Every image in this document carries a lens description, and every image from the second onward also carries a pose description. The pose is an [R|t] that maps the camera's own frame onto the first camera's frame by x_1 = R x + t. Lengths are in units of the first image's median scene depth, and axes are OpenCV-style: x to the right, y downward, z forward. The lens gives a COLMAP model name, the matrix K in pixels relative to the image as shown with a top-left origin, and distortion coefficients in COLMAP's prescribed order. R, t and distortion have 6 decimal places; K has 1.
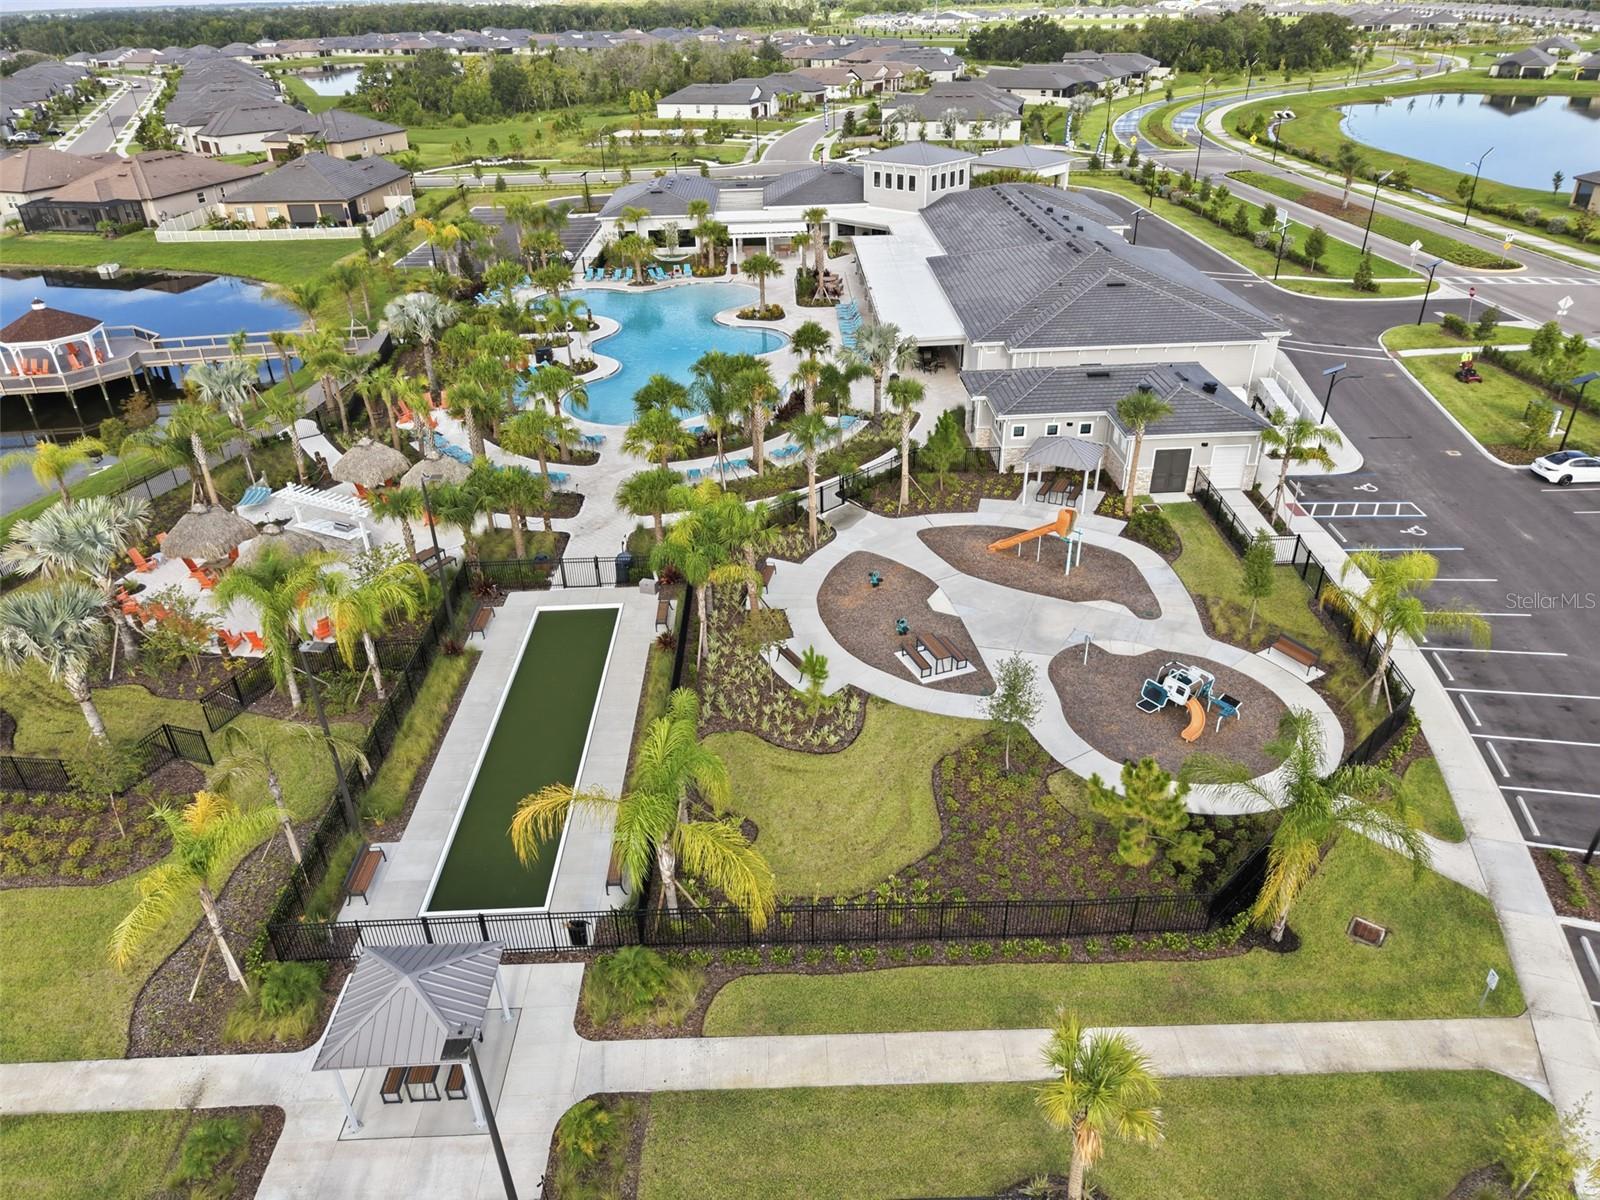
lens RADIAL K [[1076.0, 0, 796.1], [0, 1076.0, 597.5], [0, 0, 1]] dist [0.021450, -0.021153]
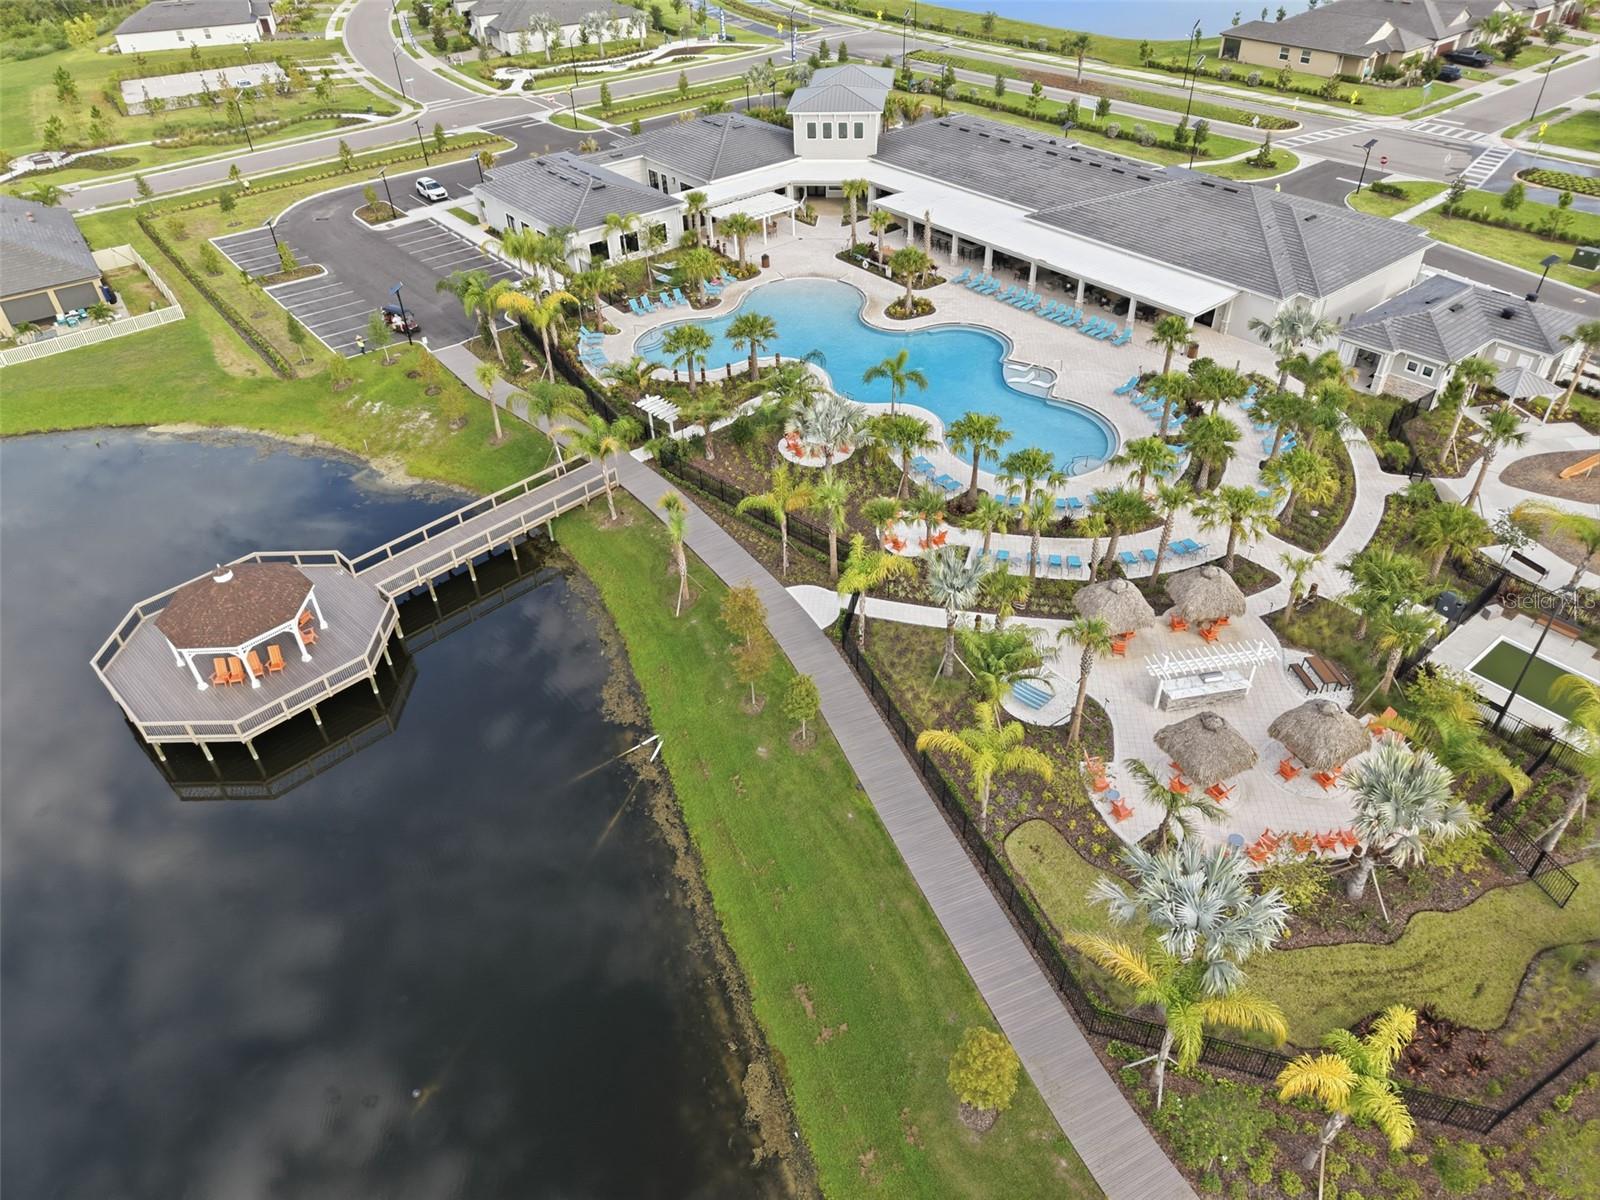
lens RADIAL K [[1076.0, 0, 796.1], [0, 1076.0, 597.5], [0, 0, 1]] dist [0.021450, -0.021153]
pose [[0.796850, -0.371182, 0.476712, -0.315880], [0.308162, 0.928373, 0.207750, -0.121891], [-0.519680, -0.018641, 0.854158, 0.111084]]
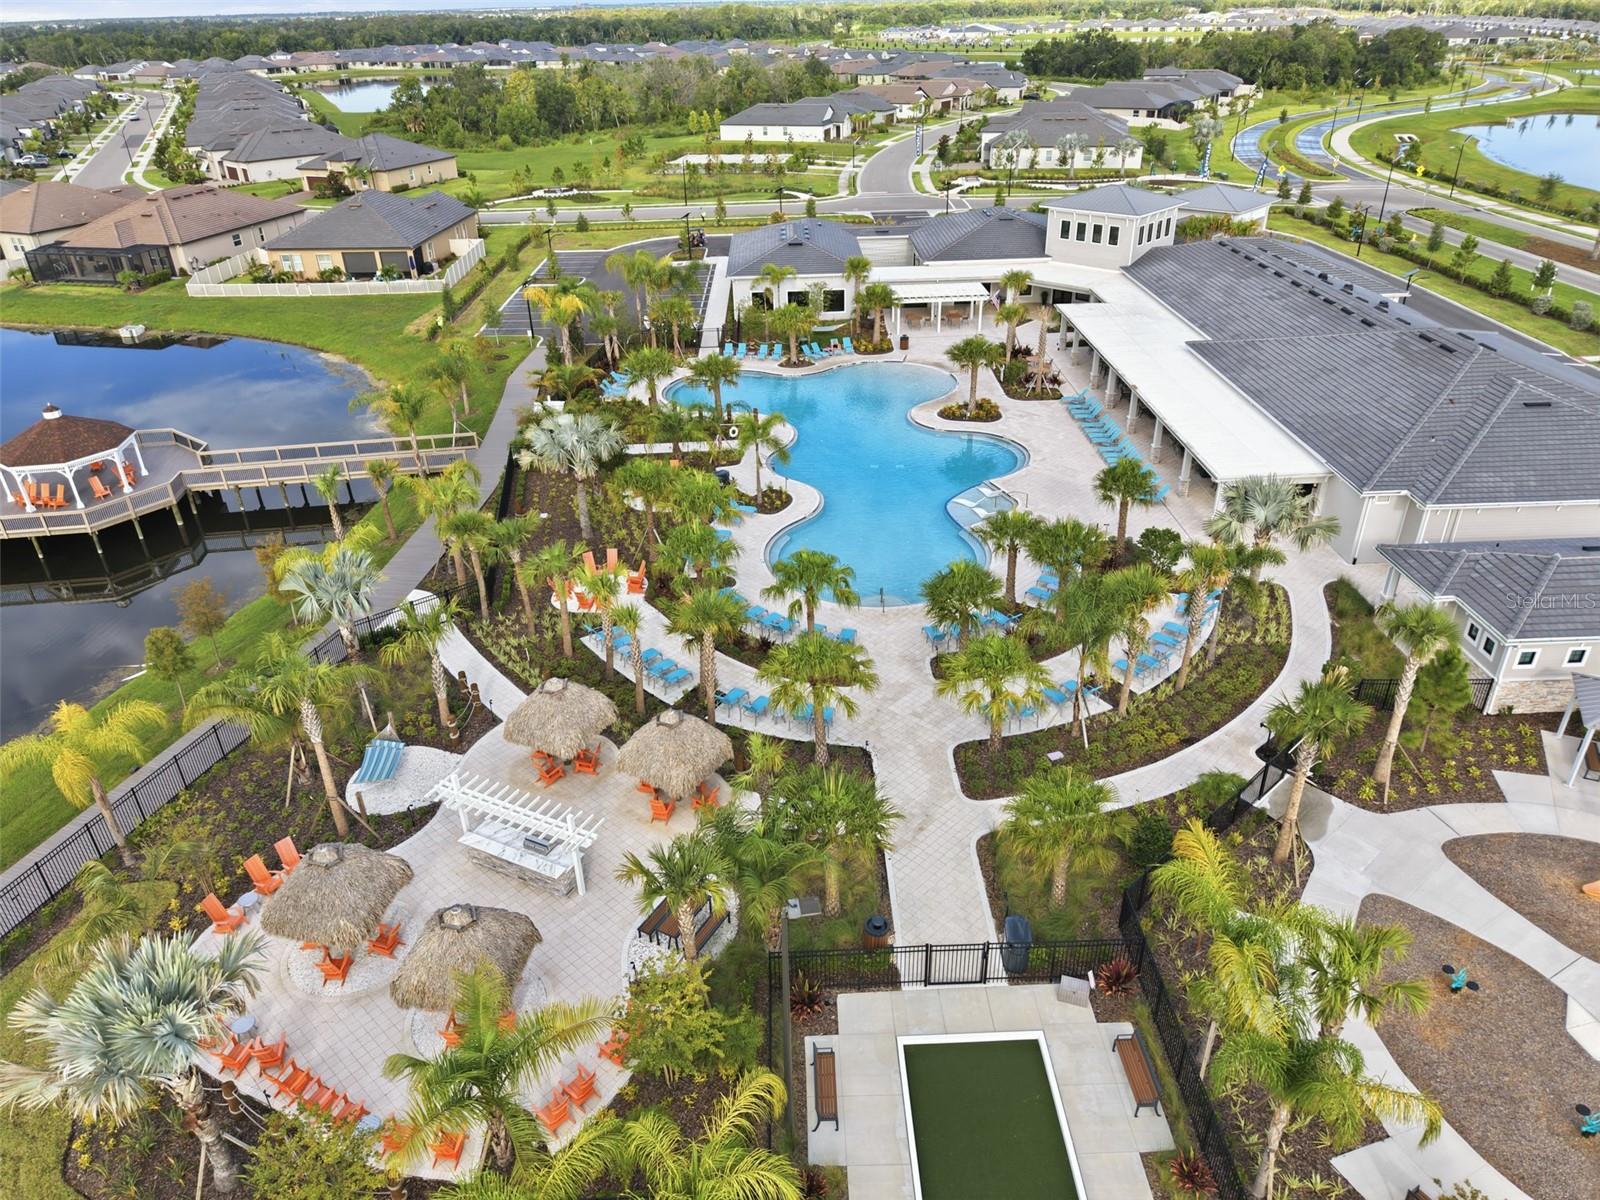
lens RADIAL K [[1076.0, 0, 796.1], [0, 1076.0, 597.5], [0, 0, 1]] dist [0.021450, -0.021153]
pose [[0.999996, 0.002394, -0.001292, -0.075467], [-0.002405, 0.999960, -0.008590, -0.057745], [0.001272, 0.008593, 0.999962, 0.103590]]
